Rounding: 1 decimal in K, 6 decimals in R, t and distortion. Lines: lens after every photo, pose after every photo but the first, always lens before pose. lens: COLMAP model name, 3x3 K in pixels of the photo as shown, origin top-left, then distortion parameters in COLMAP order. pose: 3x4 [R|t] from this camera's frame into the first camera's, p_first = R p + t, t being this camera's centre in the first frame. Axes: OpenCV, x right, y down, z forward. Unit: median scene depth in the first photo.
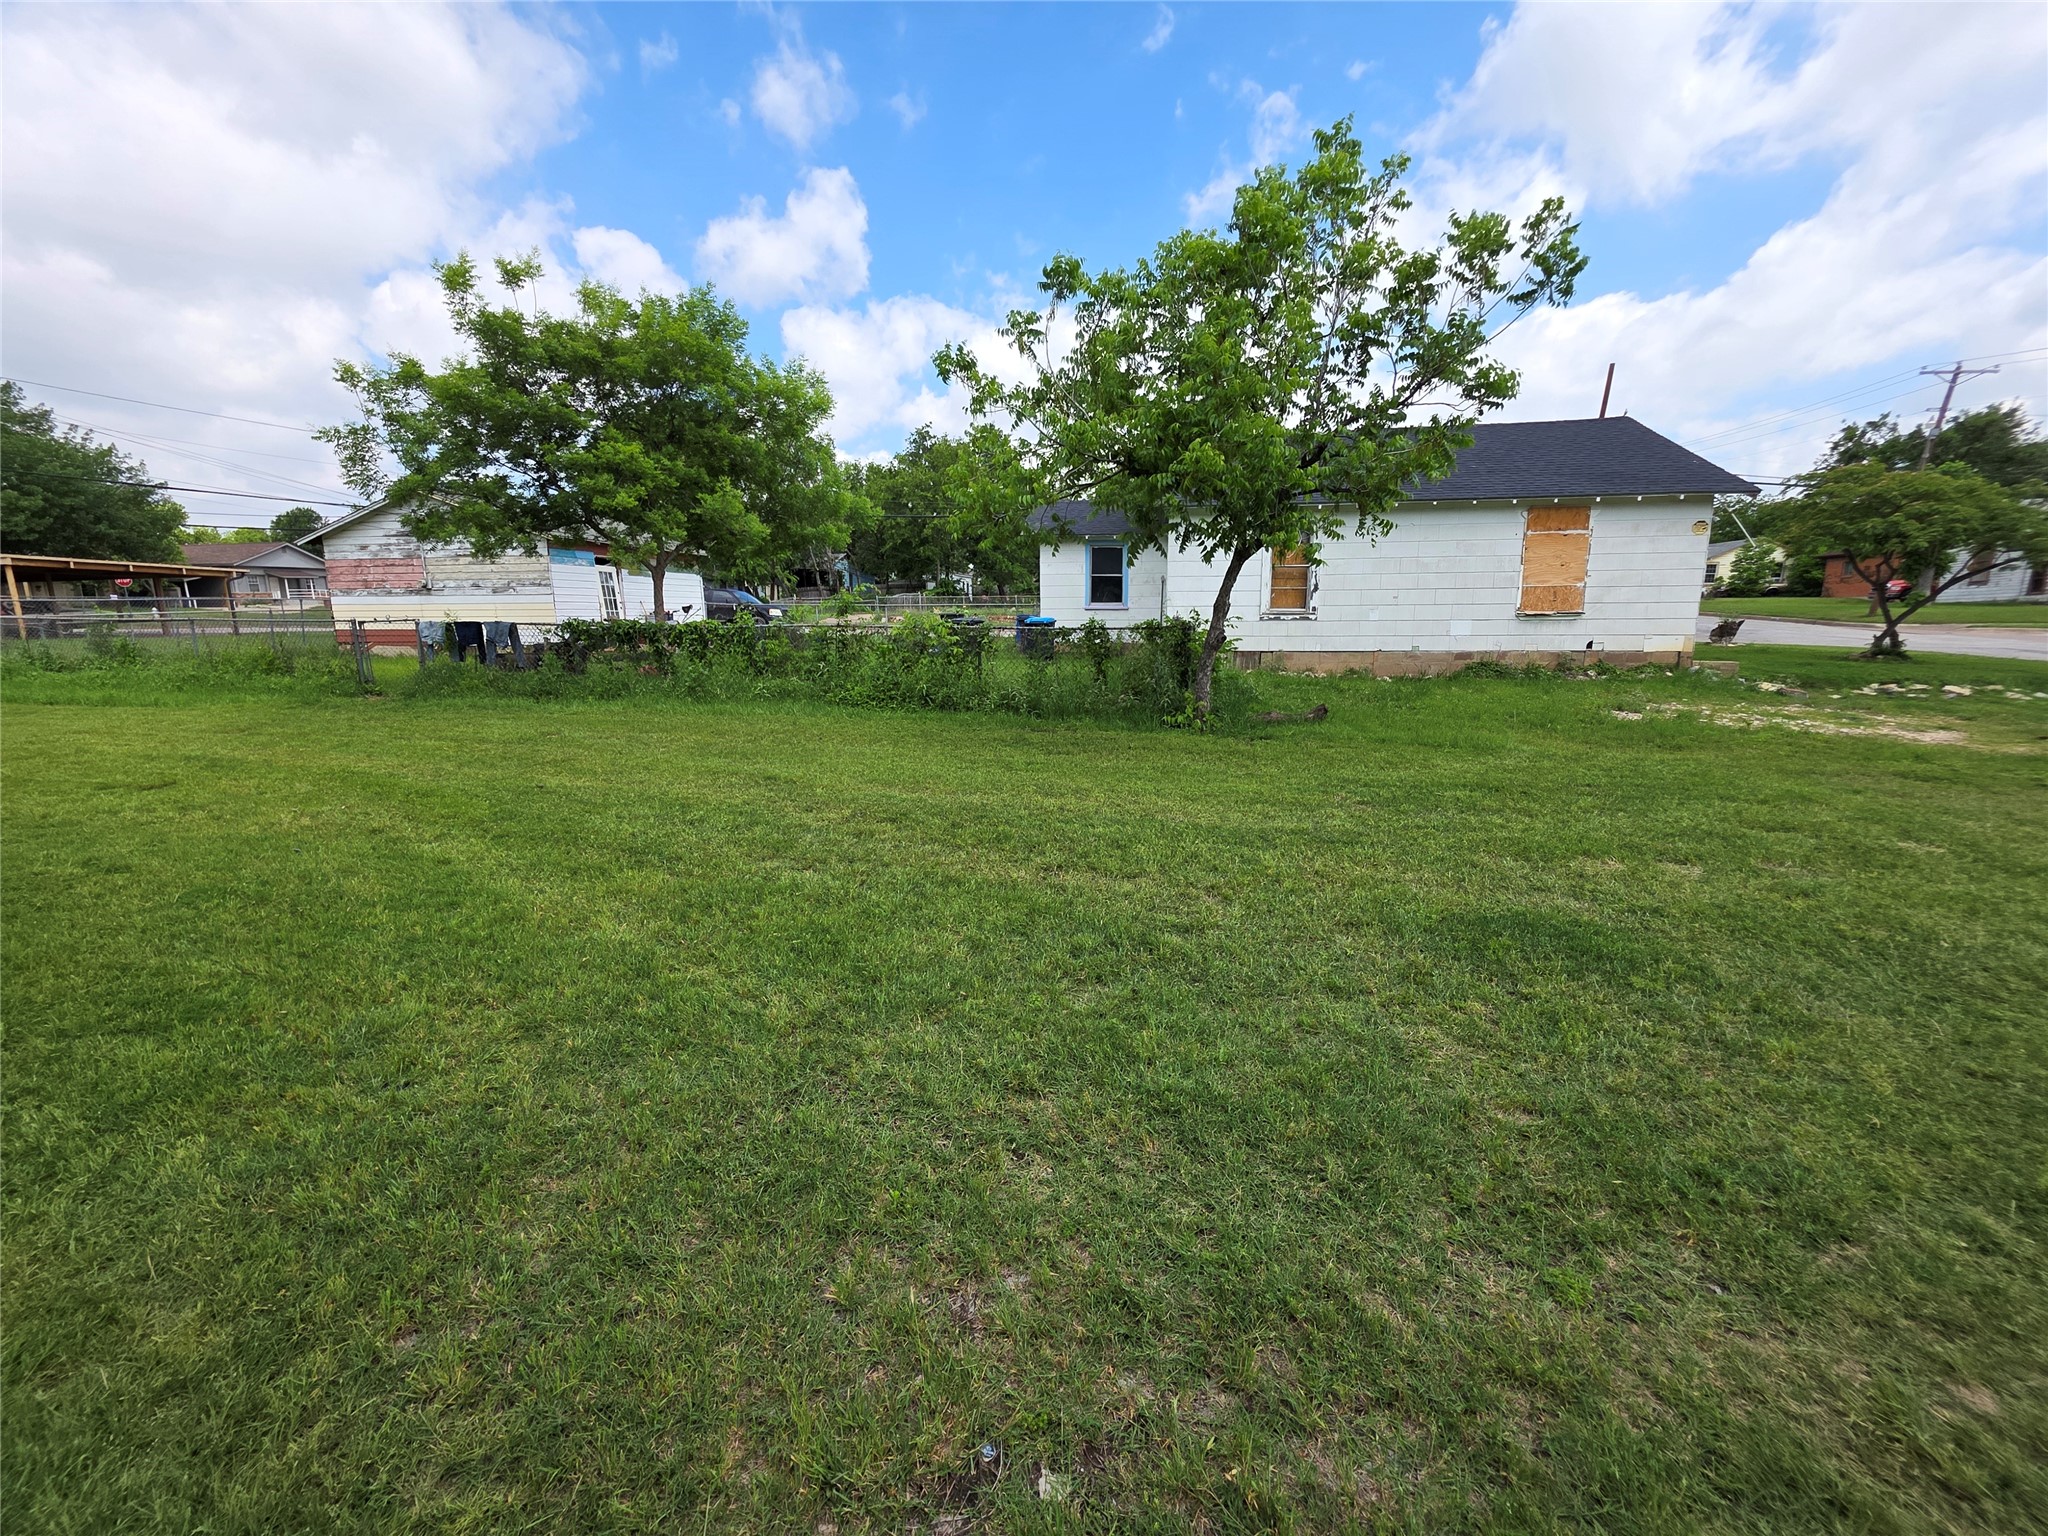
lens RADIAL K [[823.1, 0, 1024.0], [0, 823.1, 768.0], [0, 0, 1]] dist [-0.000144, -0.000061]
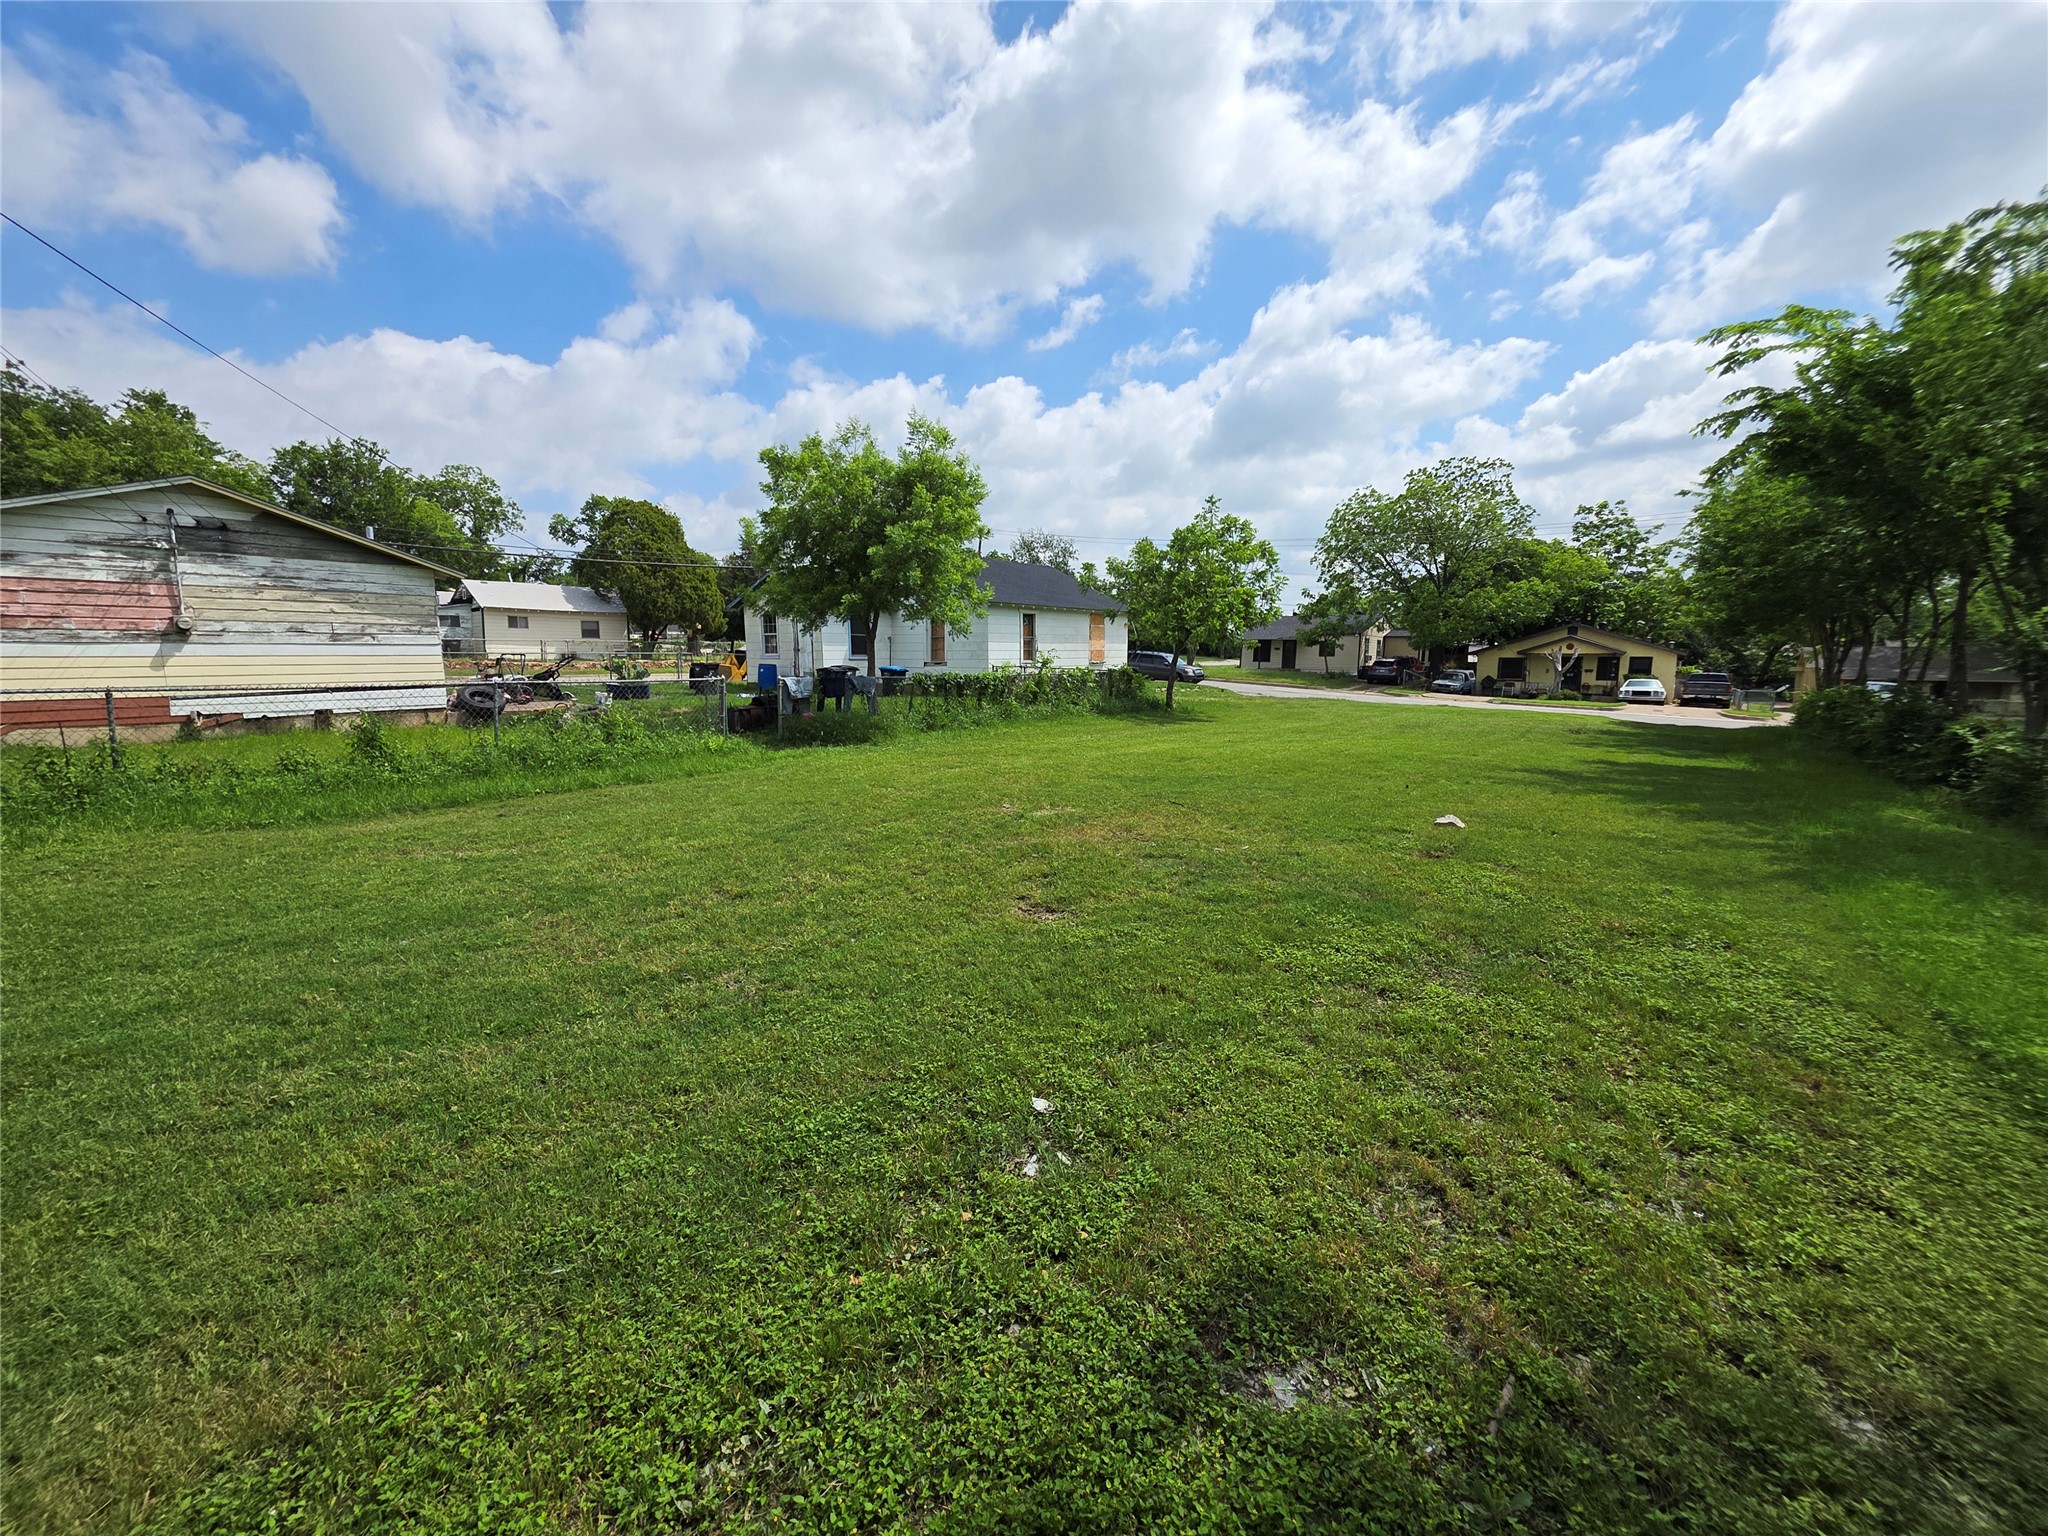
lens RADIAL K [[825.0, 0, 1033.0], [0, 825.0, 757.5], [0, 0, 1]] dist [-0.000036, 0.000075]
pose [[0.413381, -0.113372, 0.903473, -1.041956], [0.162706, 0.985447, 0.049213, -0.046969], [-0.895903, 0.126656, 0.425811, 0.151138]]
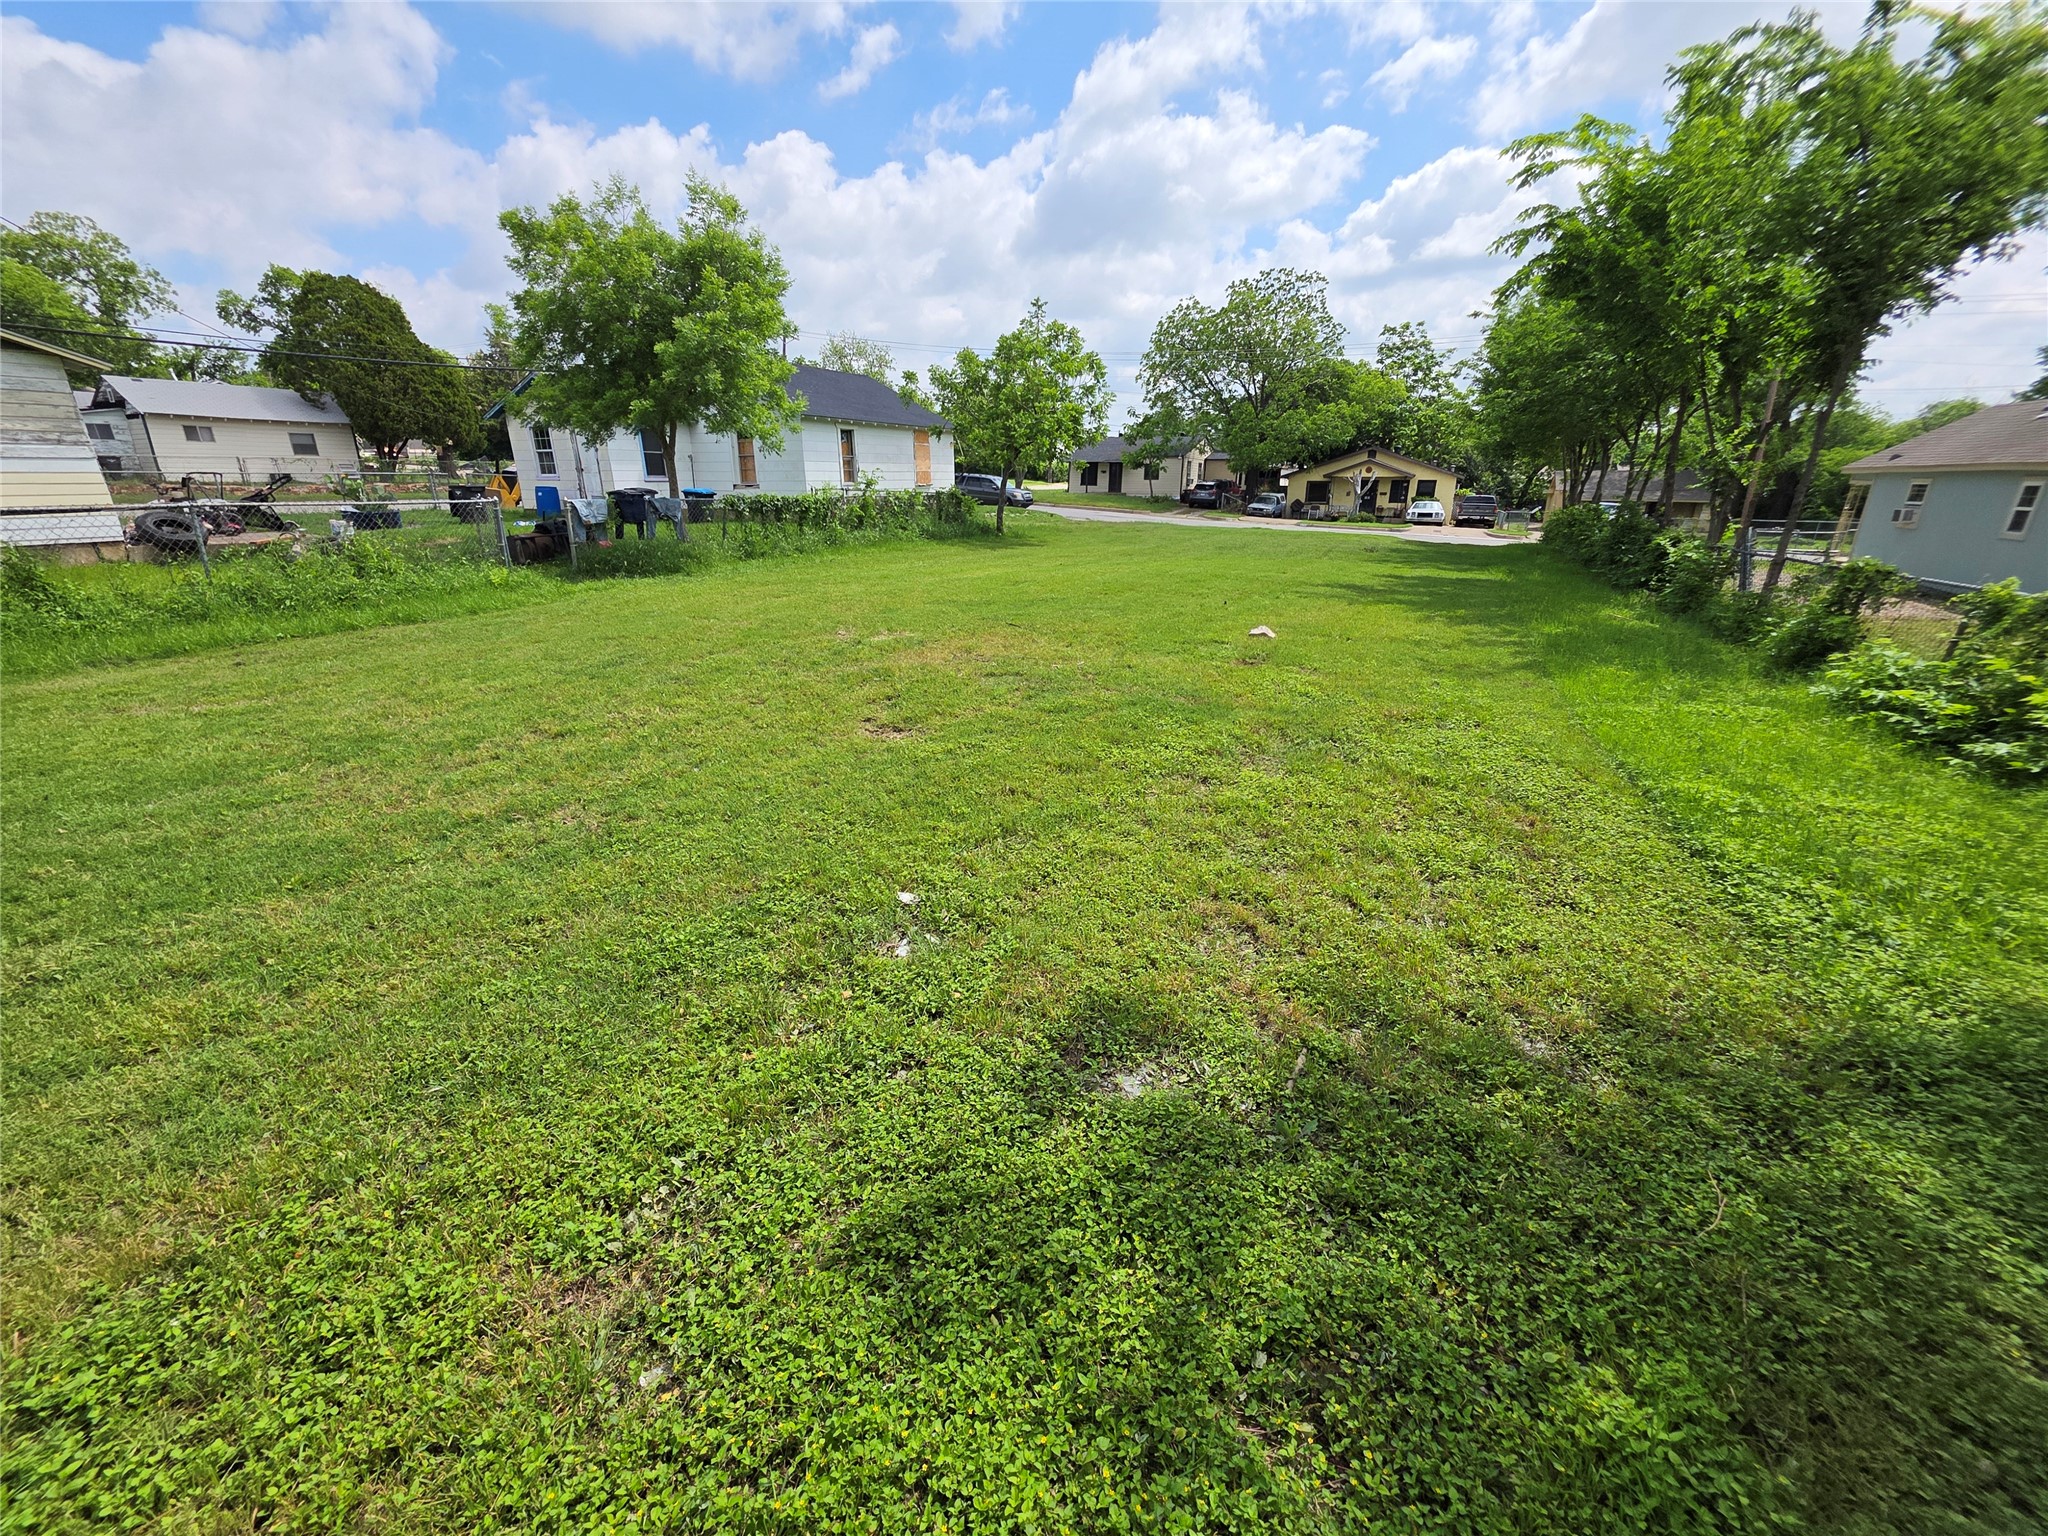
lens RADIAL K [[821.4, 0, 1036.2], [0, 821.4, 764.6], [0, 0, 1]] dist [-0.000973, -0.000192]
pose [[0.214937, -0.319476, 0.922896, -1.047484], [0.173275, 0.942465, 0.285895, -0.041669], [-0.961134, 0.098466, 0.257928, 0.154496]]
